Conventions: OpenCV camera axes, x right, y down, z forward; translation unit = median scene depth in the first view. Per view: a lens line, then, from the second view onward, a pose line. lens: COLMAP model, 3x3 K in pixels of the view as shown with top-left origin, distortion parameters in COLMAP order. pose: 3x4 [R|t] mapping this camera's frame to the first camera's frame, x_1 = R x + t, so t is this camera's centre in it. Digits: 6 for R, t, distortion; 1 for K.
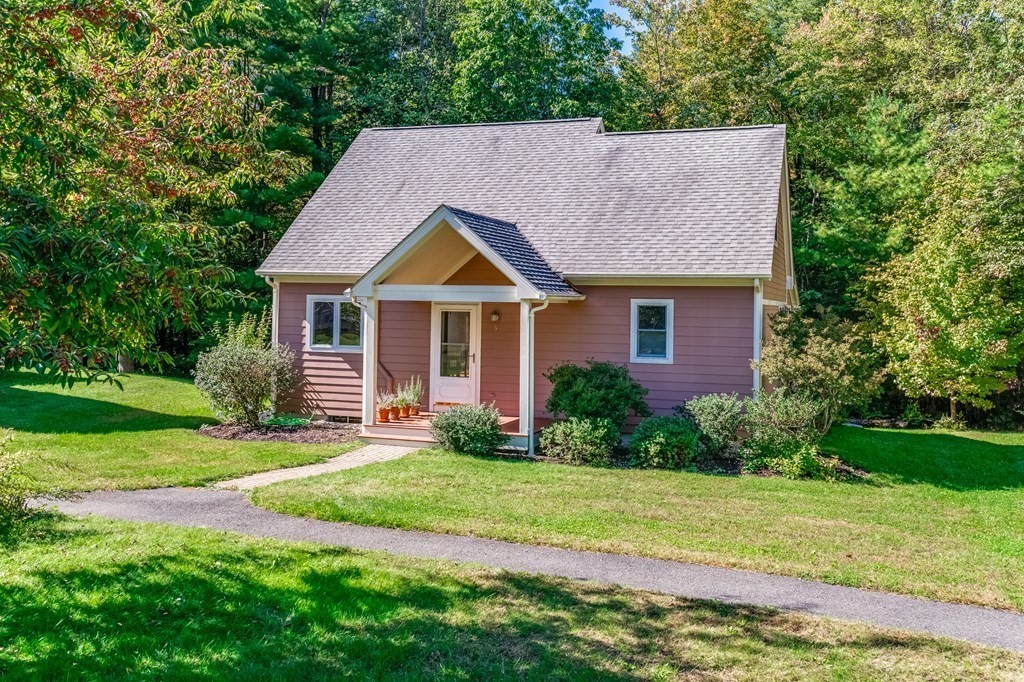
lens RADIAL K [[1019.0, 0, 512.0], [0, 1019.0, 282.3], [0, 0, 1]] dist [0.009811, 0.012249]
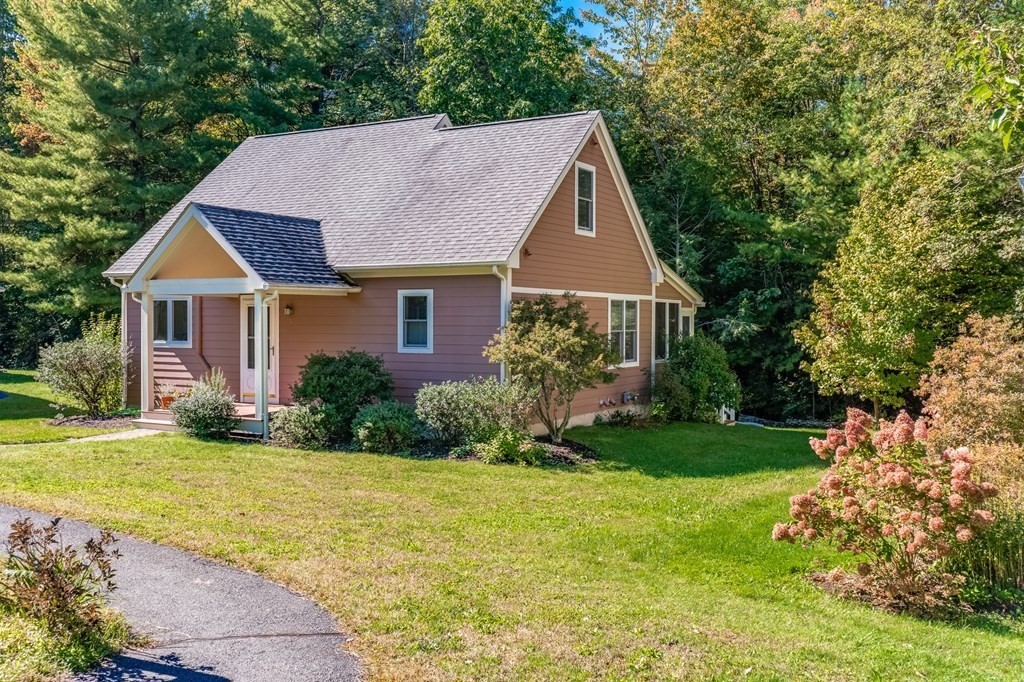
lens RADIAL K [[1024.0, 0, 512.0], [0, 1024.0, 341.0], [0, 0, 1]] dist [-0.032457, 0.020072]
pose [[0.983738, -0.009991, -0.179330, 0.387292], [0.017277, 0.999085, 0.039115, 0.027545], [0.178775, -0.041577, 0.983011, 0.017091]]
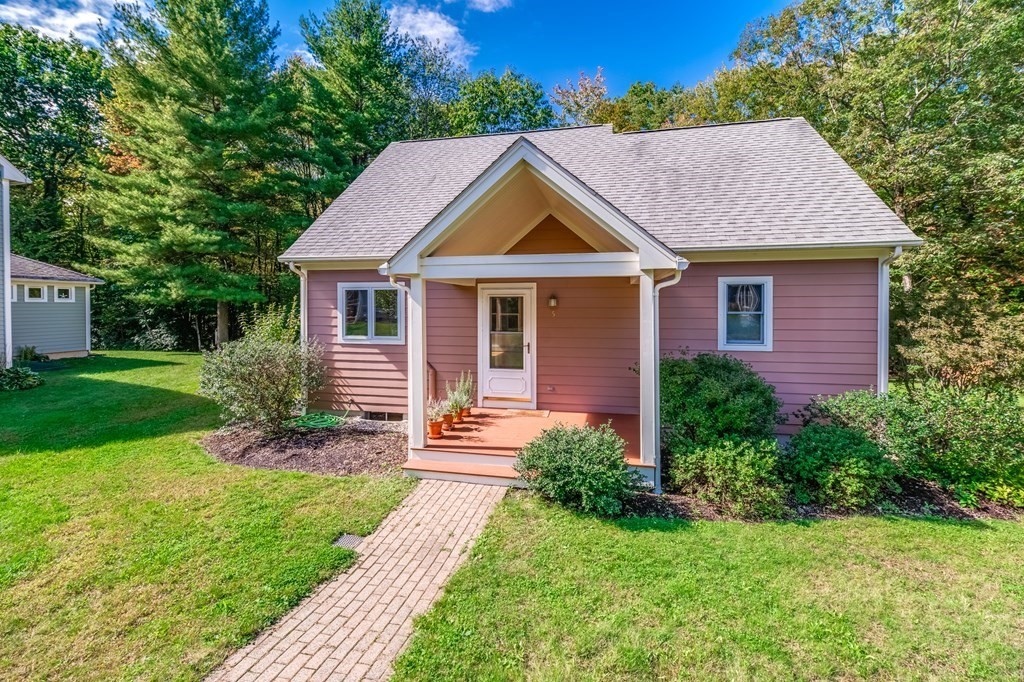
lens RADIAL K [[464.3, 0, 510.7], [0, 464.3, 312.0], [0, 0, 1]] dist [-0.003869, -0.000701]
pose [[0.993107, -0.019410, 0.115590, -0.099060], [0.015021, 0.999137, 0.038716, 0.026475], [-0.116241, -0.036713, 0.992542, 0.592702]]
